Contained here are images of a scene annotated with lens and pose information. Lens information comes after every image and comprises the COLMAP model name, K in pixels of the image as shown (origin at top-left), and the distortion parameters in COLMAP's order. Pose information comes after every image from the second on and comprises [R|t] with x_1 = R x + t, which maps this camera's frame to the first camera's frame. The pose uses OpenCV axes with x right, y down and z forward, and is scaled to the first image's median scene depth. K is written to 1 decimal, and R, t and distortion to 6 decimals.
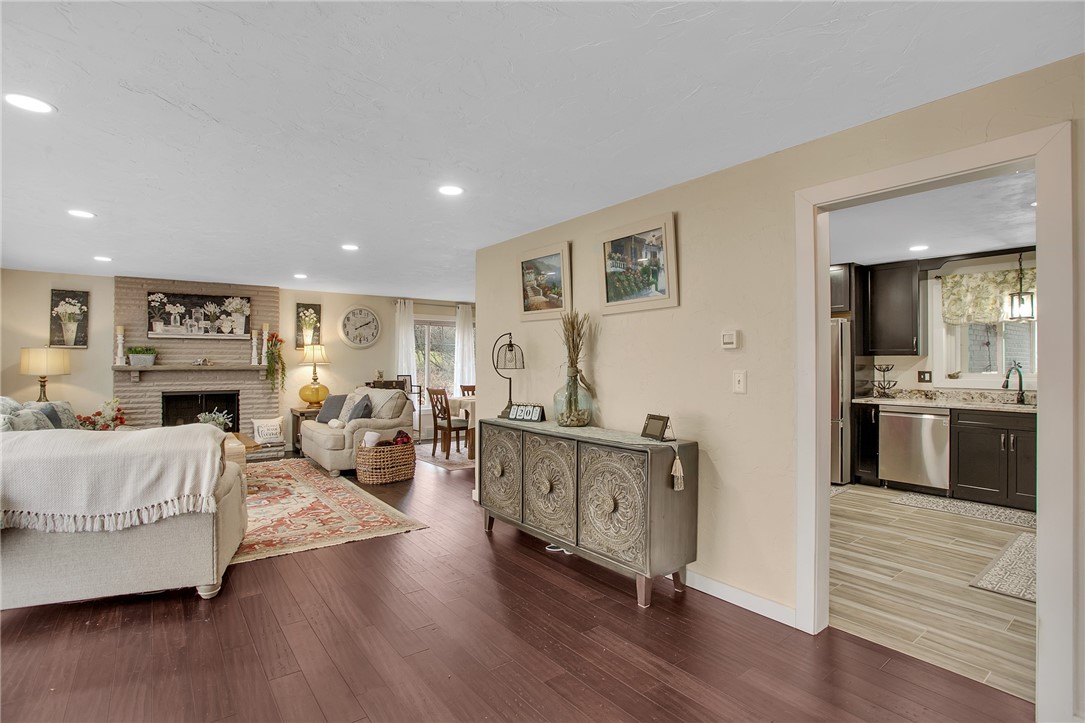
lens RADIAL K [[528.0, 0, 539.2], [0, 528.0, 357.7], [0, 0, 1]] dist [-0.078799, 0.036451]
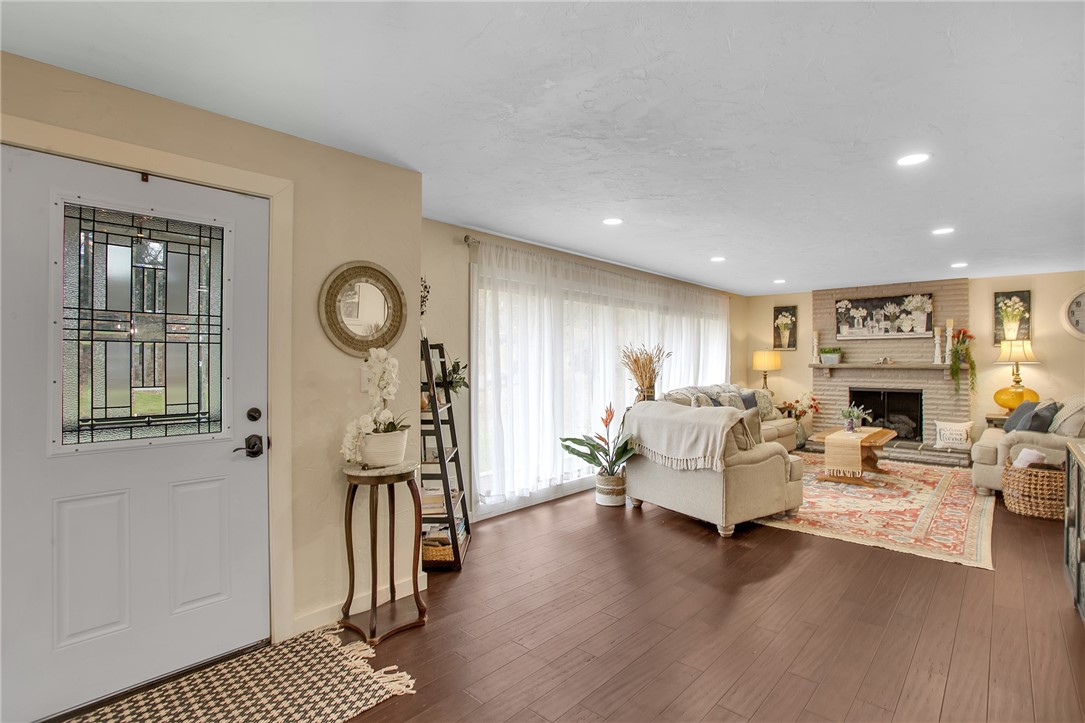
lens RADIAL K [[528.0, 0, 539.2], [0, 528.0, 357.7], [0, 0, 1]] dist [-0.078799, 0.036451]
pose [[0.180272, -0.005331, -0.983602, 0.299059], [0.007641, 0.999963, -0.004020, 0.001304], [0.983587, -0.006791, 0.180306, 0.137339]]
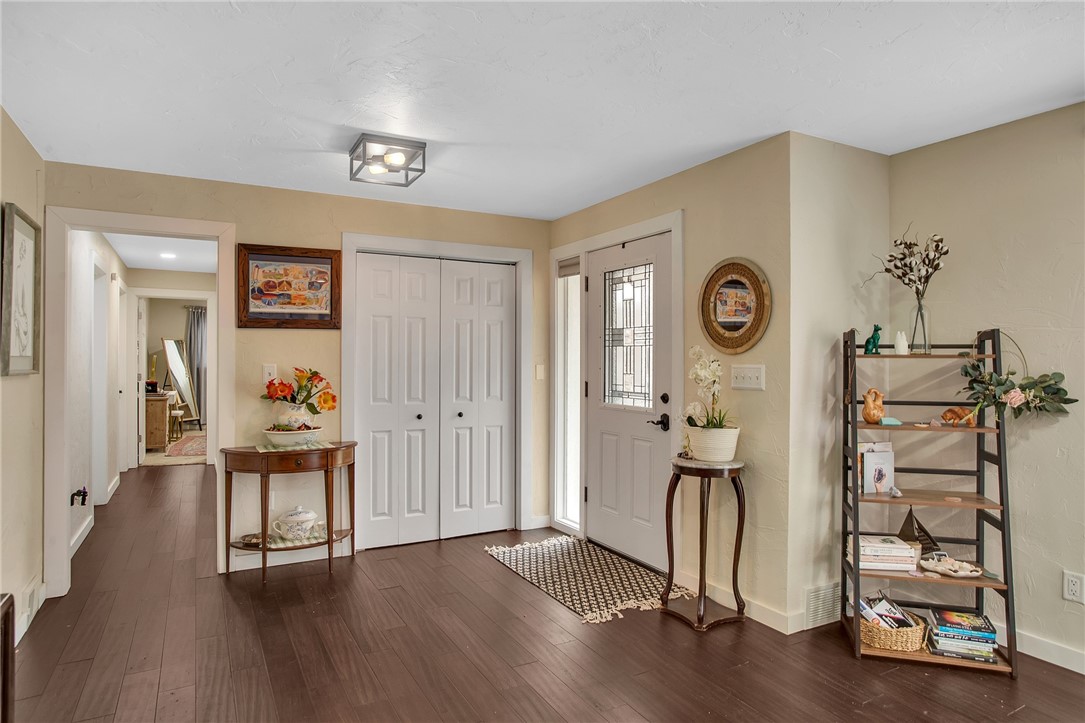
lens RADIAL K [[630.7, 0, 542.5], [0, 630.7, 361.5], [0, 0, 1]] dist [-0.088670, 0.073835]
pose [[-0.990105, -0.002292, 0.140309, -0.101413], [-0.002667, 0.999993, -0.002485, 0.006239], [-0.140303, -0.002834, -0.990105, 0.646031]]
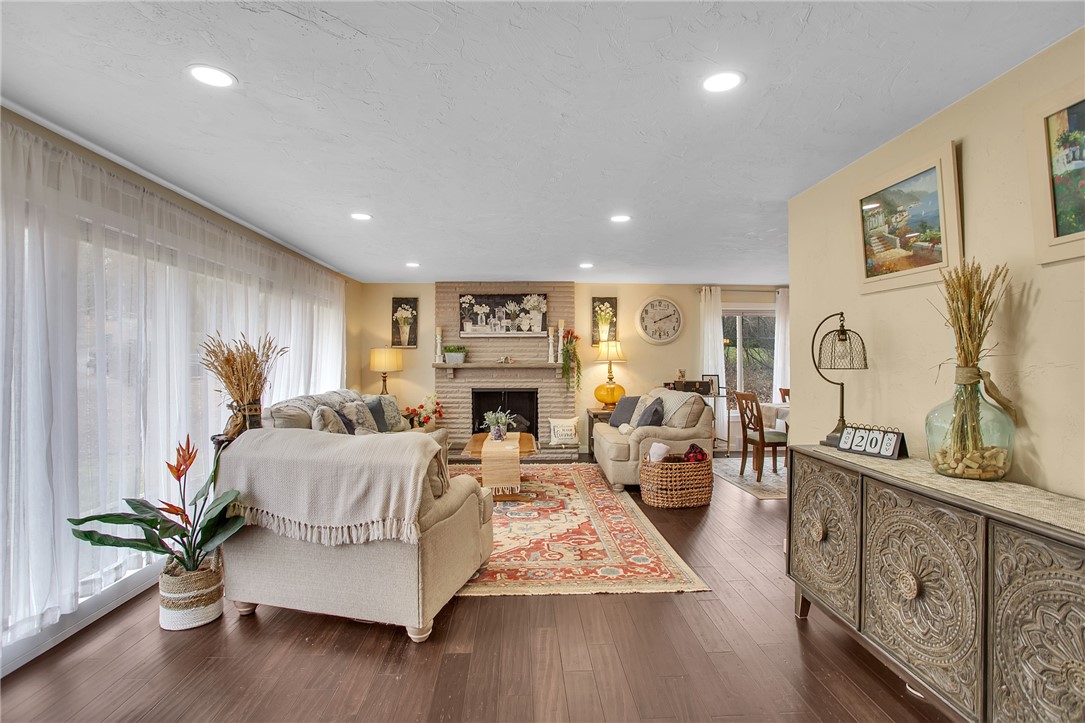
lens RADIAL K [[528.0, 0, 539.2], [0, 528.0, 357.7], [0, 0, 1]] dist [-0.078799, 0.036451]
pose [[0.822195, -0.004306, -0.569190, -0.000729], [0.006663, 0.999976, 0.002060, 0.002732], [0.569167, -0.005487, 0.822203, 0.207005]]
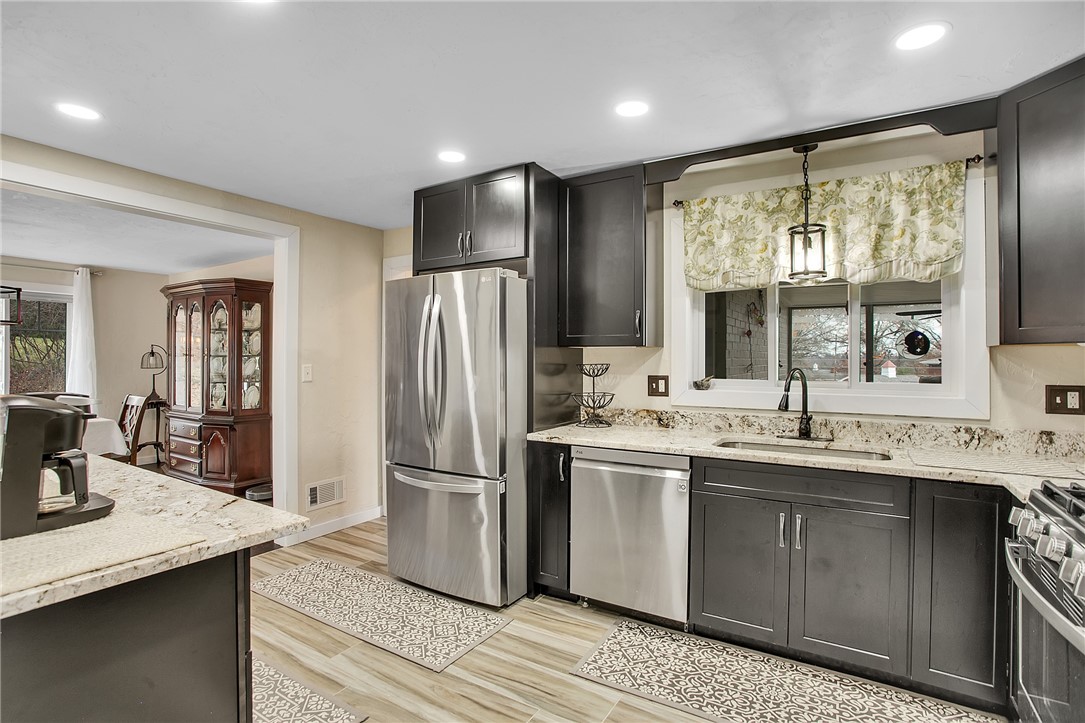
lens RADIAL K [[528.0, 0, 539.2], [0, 528.0, 357.7], [0, 0, 1]] dist [-0.078799, 0.036451]
pose [[0.937808, 0.002354, 0.347148, 0.419938], [-0.004214, 0.999981, 0.004605, 0.004743], [-0.347130, -0.005782, 0.937799, 0.491729]]
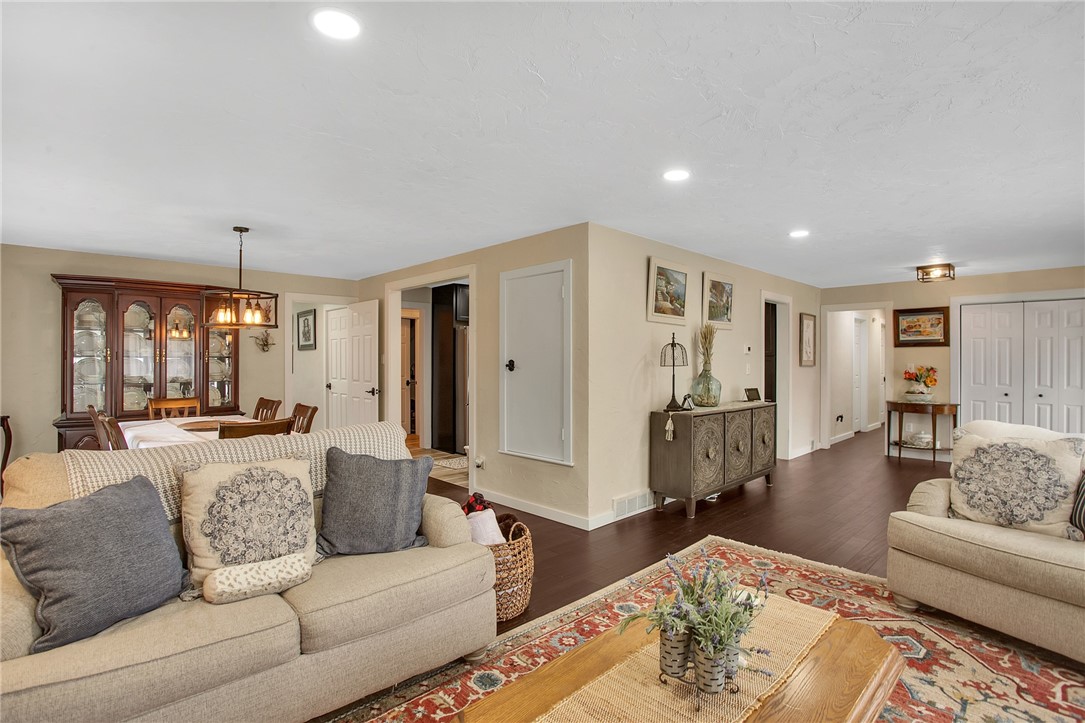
lens RADIAL K [[528.0, 0, 539.2], [0, 528.0, 357.7], [0, 0, 1]] dist [-0.078799, 0.036451]
pose [[-0.117692, 0.004795, 0.993039, -0.792716], [-0.009412, 0.999938, -0.005943, 0.009341], [-0.993005, -0.010046, -0.117640, 1.017932]]
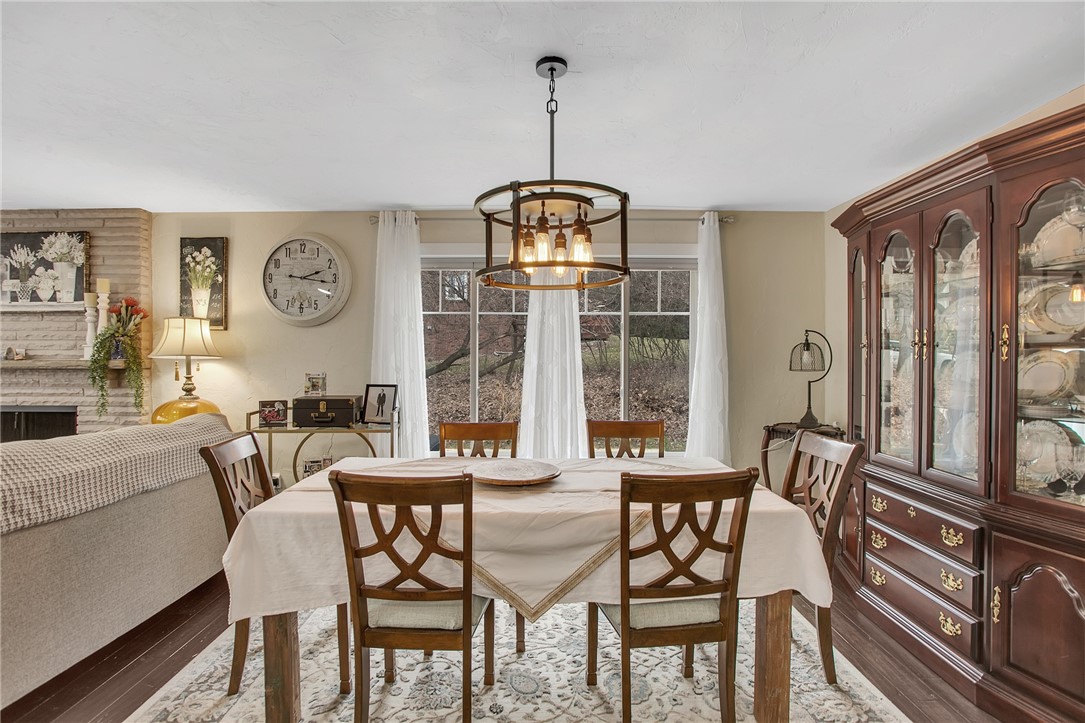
lens RADIAL K [[528.0, 0, 539.2], [0, 528.0, 357.7], [0, 0, 1]] dist [-0.078799, 0.036451]
pose [[0.795748, 0.002491, -0.605623, 0.152936], [0.004848, 0.999933, 0.010482, 0.011045], [0.605609, -0.011276, 0.795682, 1.079966]]
